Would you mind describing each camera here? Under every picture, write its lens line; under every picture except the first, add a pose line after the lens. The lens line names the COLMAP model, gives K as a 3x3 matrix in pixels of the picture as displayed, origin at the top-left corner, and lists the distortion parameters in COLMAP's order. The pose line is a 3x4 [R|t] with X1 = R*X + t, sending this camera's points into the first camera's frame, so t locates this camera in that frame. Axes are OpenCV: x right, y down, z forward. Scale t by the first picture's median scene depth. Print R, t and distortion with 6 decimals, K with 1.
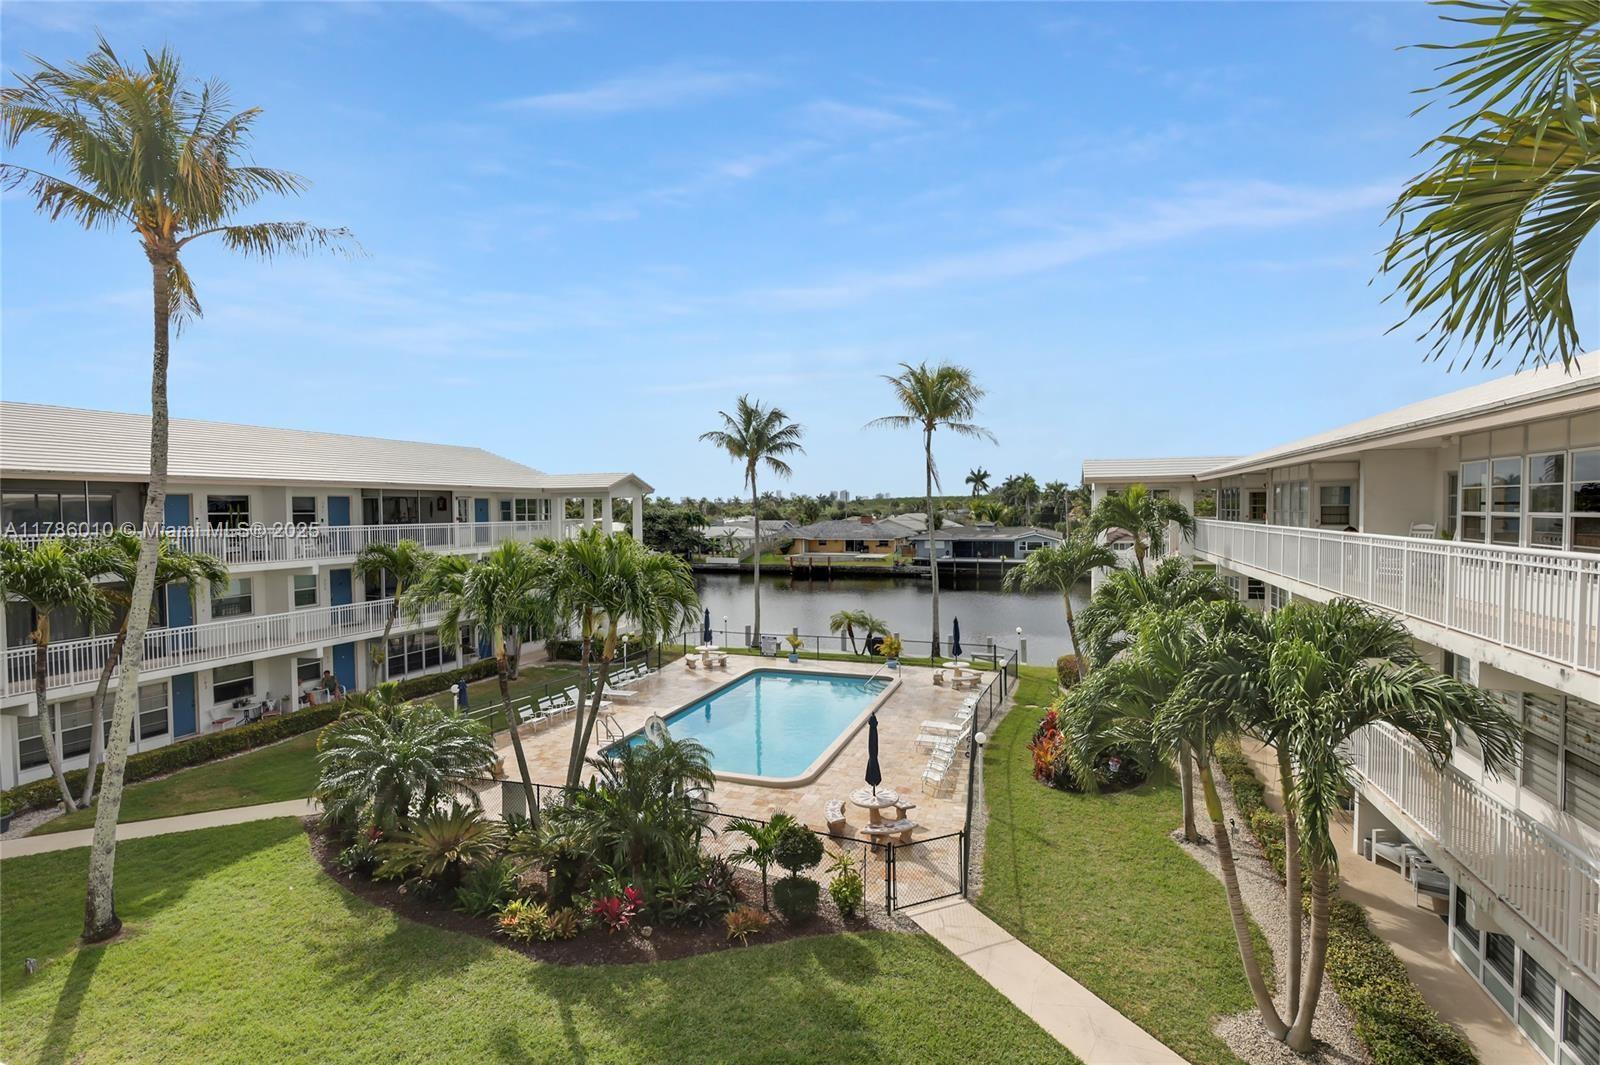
lens RADIAL K [[712.5, 0, 800.0], [0, 712.5, 532.5], [0, 0, 1]] dist [0.001555, -0.000244]
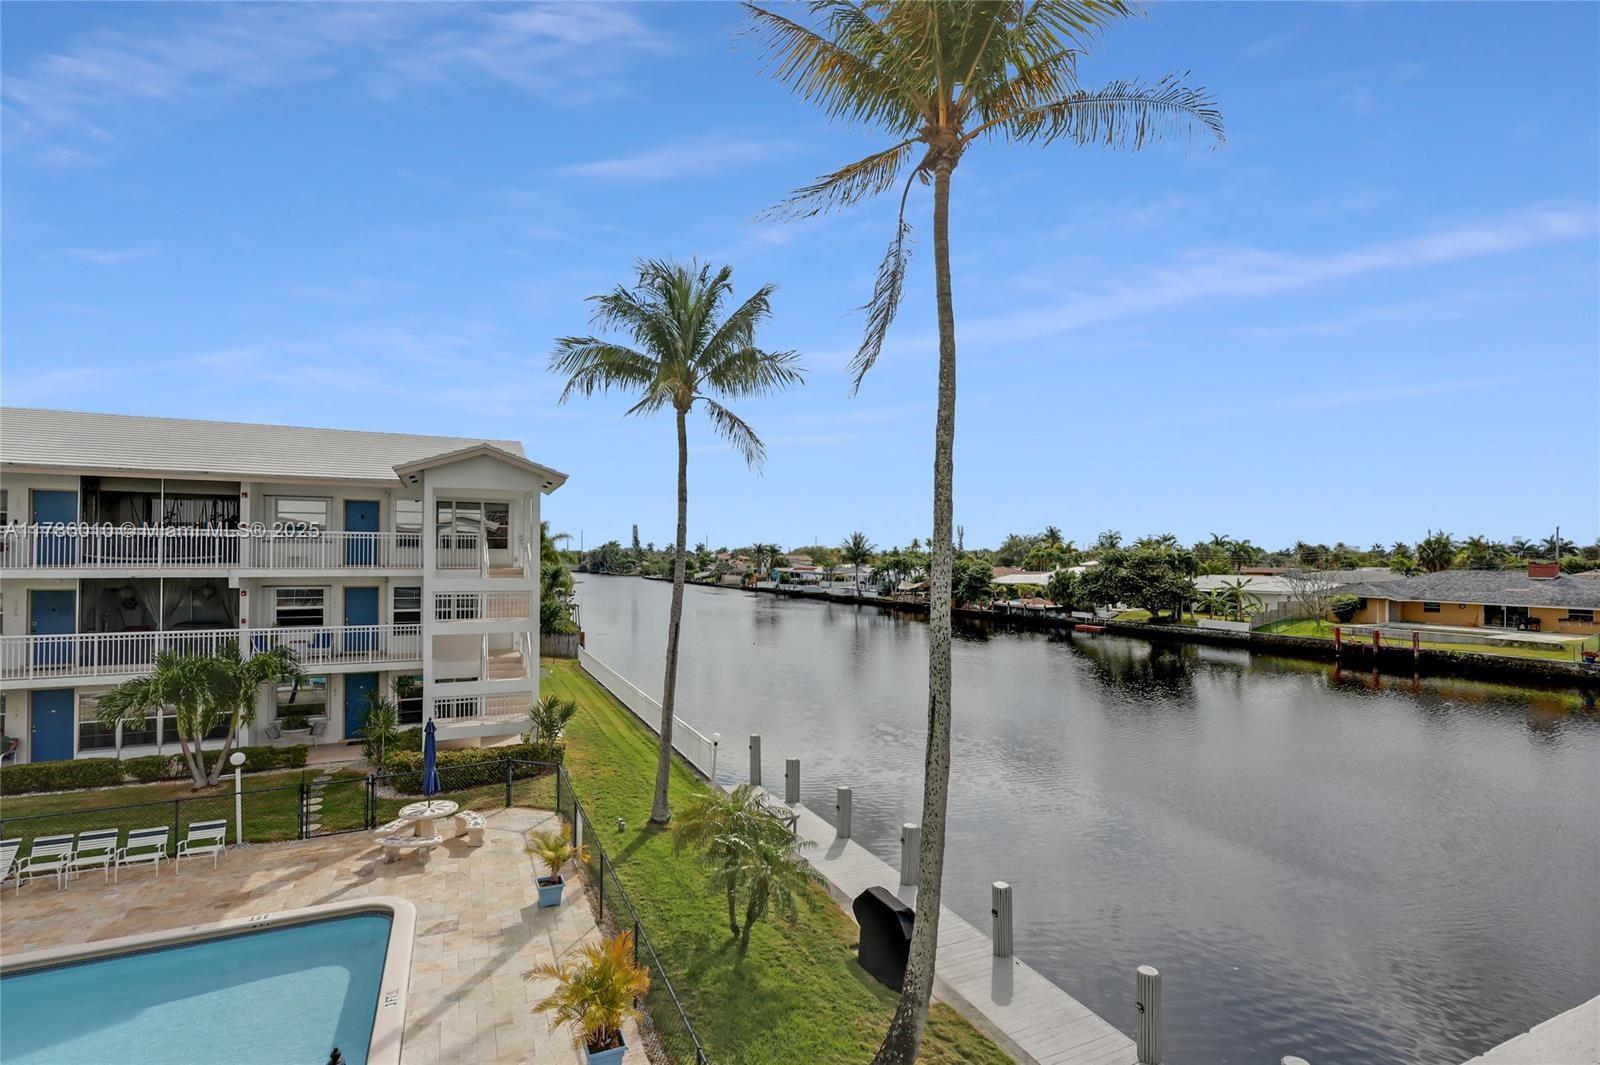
lens RADIAL K [[744.9, 0, 801.5], [0, 744.9, 540.7], [0, 0, 1]] dist [0.003688, 0.000226]
pose [[0.711837, -0.005004, -0.702327, 0.333076], [-0.033352, 0.998606, -0.040918, 0.007992], [0.701553, 0.052551, 0.710677, 0.760170]]
